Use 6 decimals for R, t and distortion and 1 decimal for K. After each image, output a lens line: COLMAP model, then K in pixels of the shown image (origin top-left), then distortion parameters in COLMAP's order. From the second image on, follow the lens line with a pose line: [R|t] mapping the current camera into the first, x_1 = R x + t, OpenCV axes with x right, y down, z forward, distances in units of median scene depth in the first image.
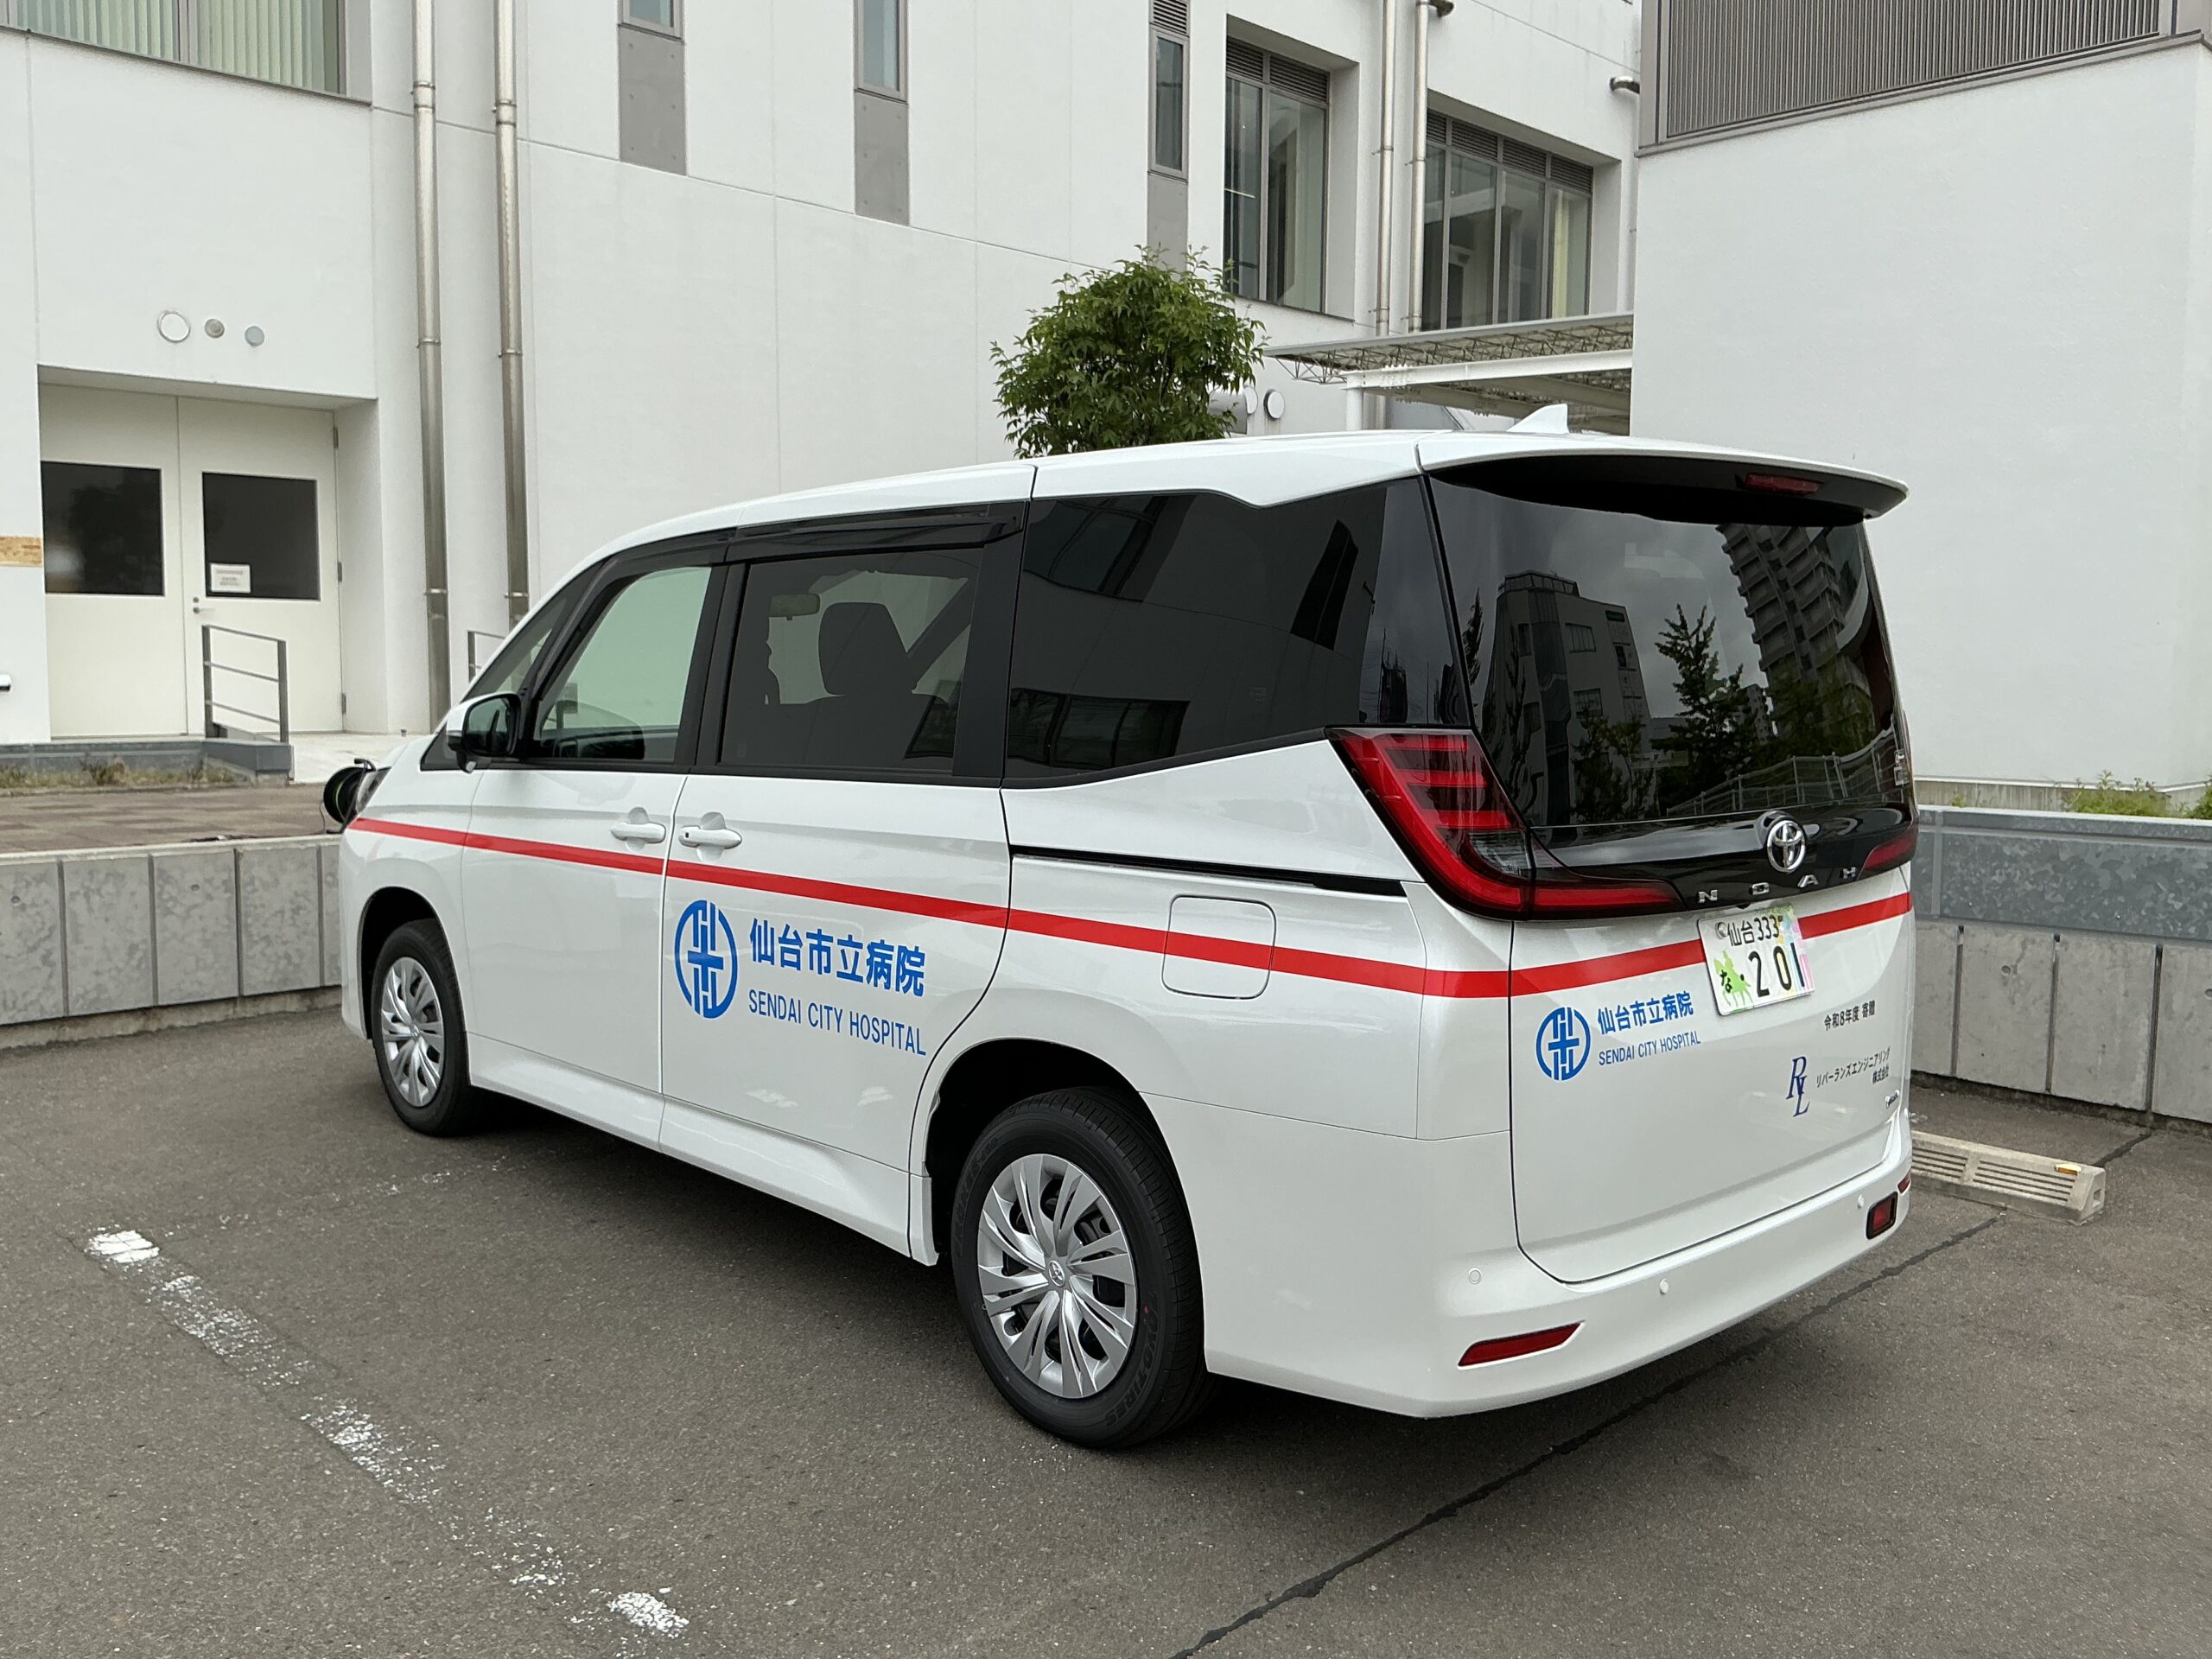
lens RADIAL K [[1858.6, 0, 1075.5], [0, 1858.6, 805.1], [0, 0, 1]] dist [0.040080, -0.006951]
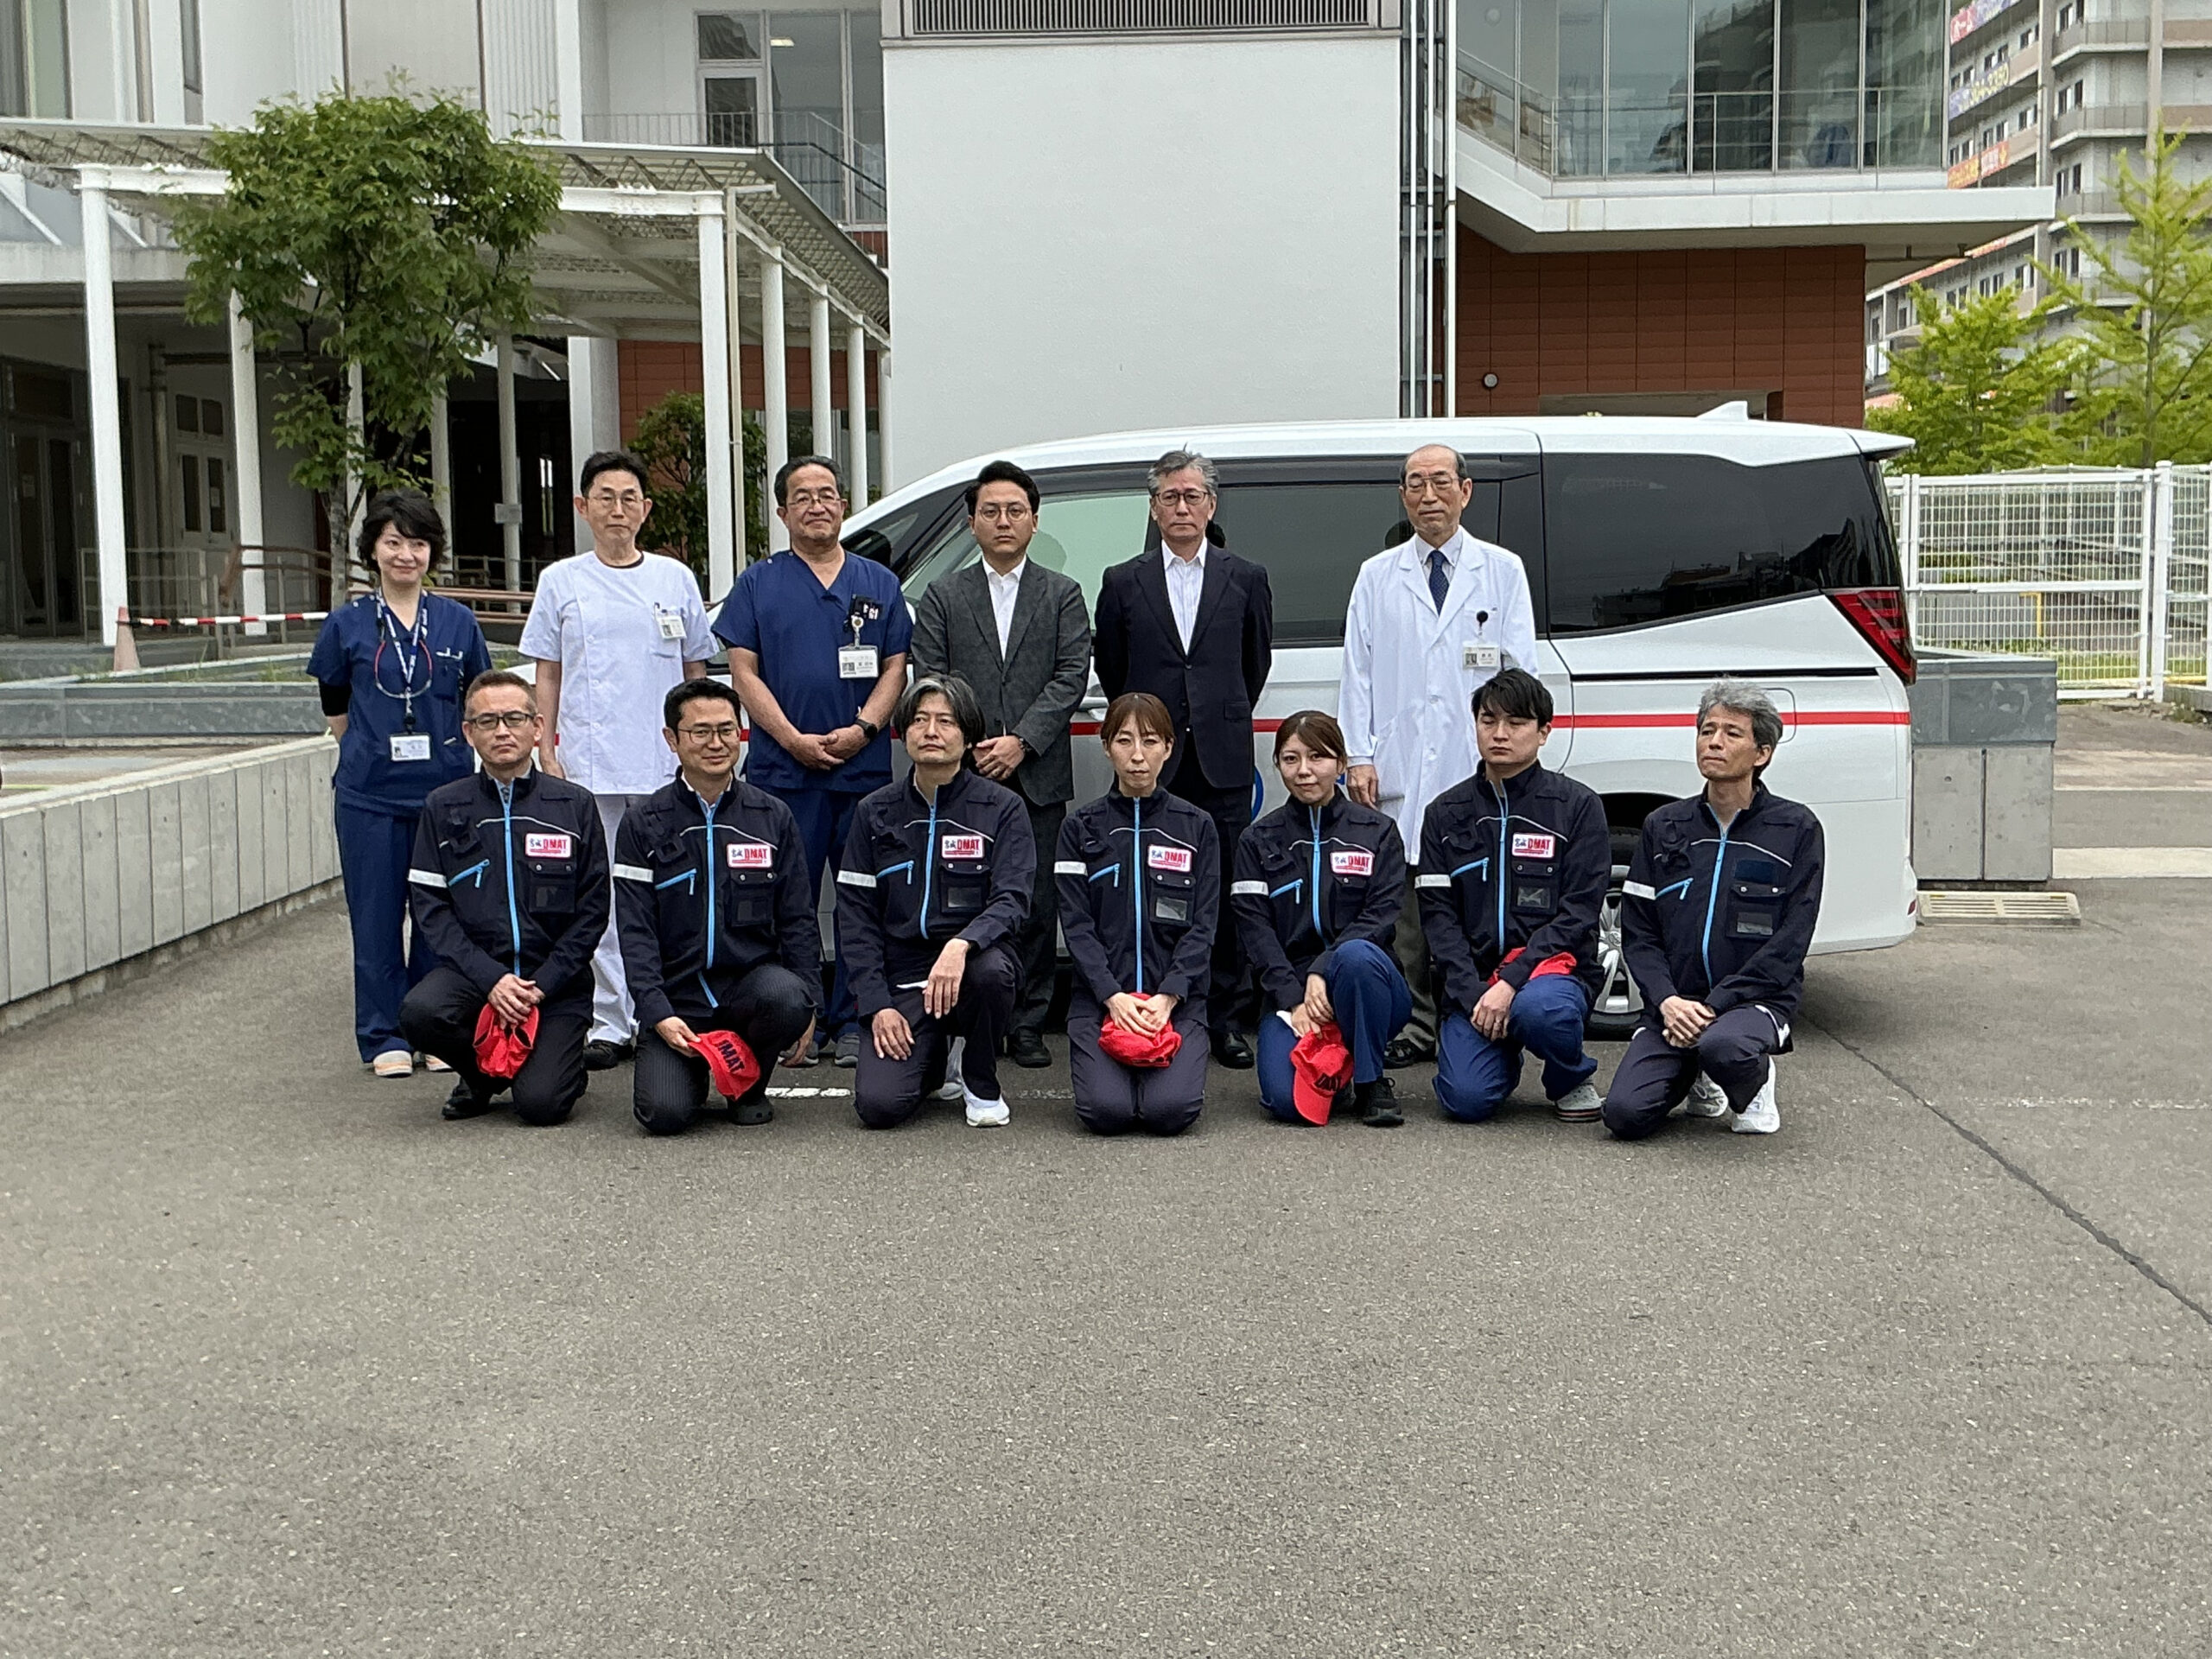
lens RADIAL K [[2856.8, 0, 1118.1], [0, 2856.8, 777.7], [0, 0, 1]] dist [0.091024, 0.000000]
pose [[0.713930, -0.066465, 0.697055, -1.724361], [0.067111, 0.997397, 0.026368, 0.016290], [-0.696994, 0.027955, 0.716532, -0.402446]]
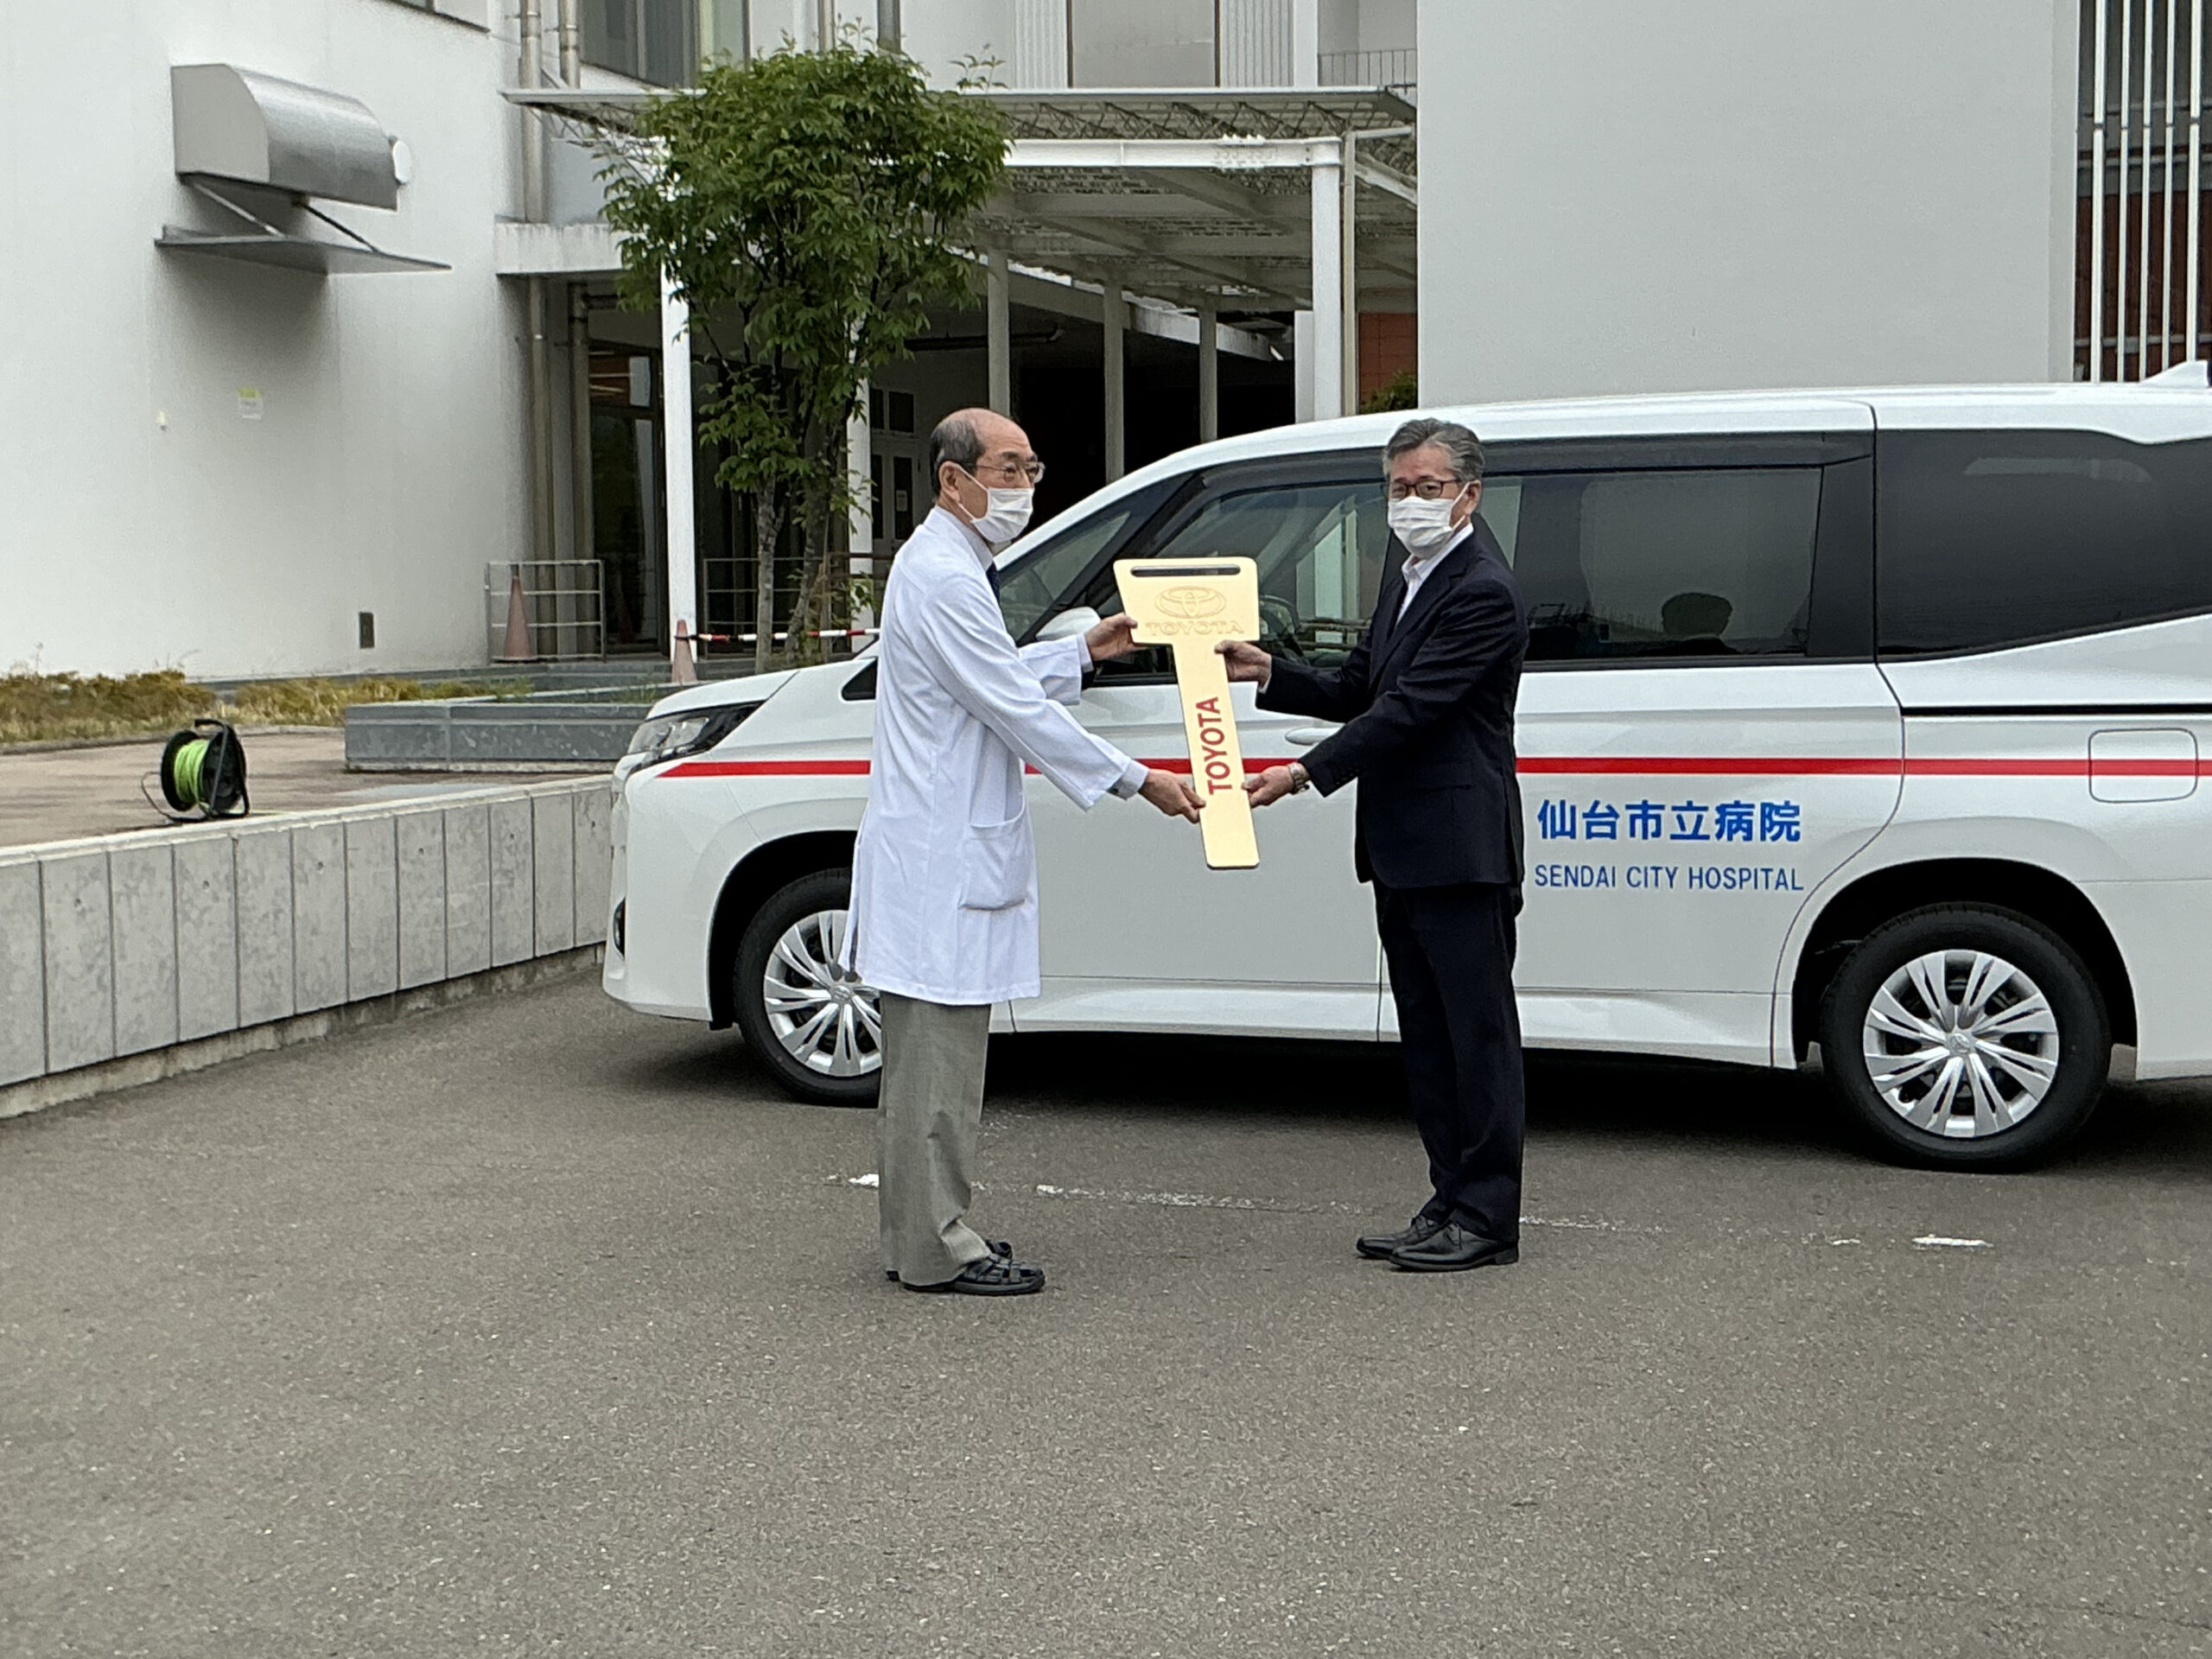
lens RADIAL K [[3377.6, 0, 1116.7], [0, 3377.6, 788.3], [0, 0, 1]] dist [0.109867, 0.000000]
pose [[0.883163, -0.044214, 0.466977, -1.351020], [0.050834, 0.998706, -0.001581, 0.044908], [-0.466303, 0.025135, 0.884268, -0.665383]]
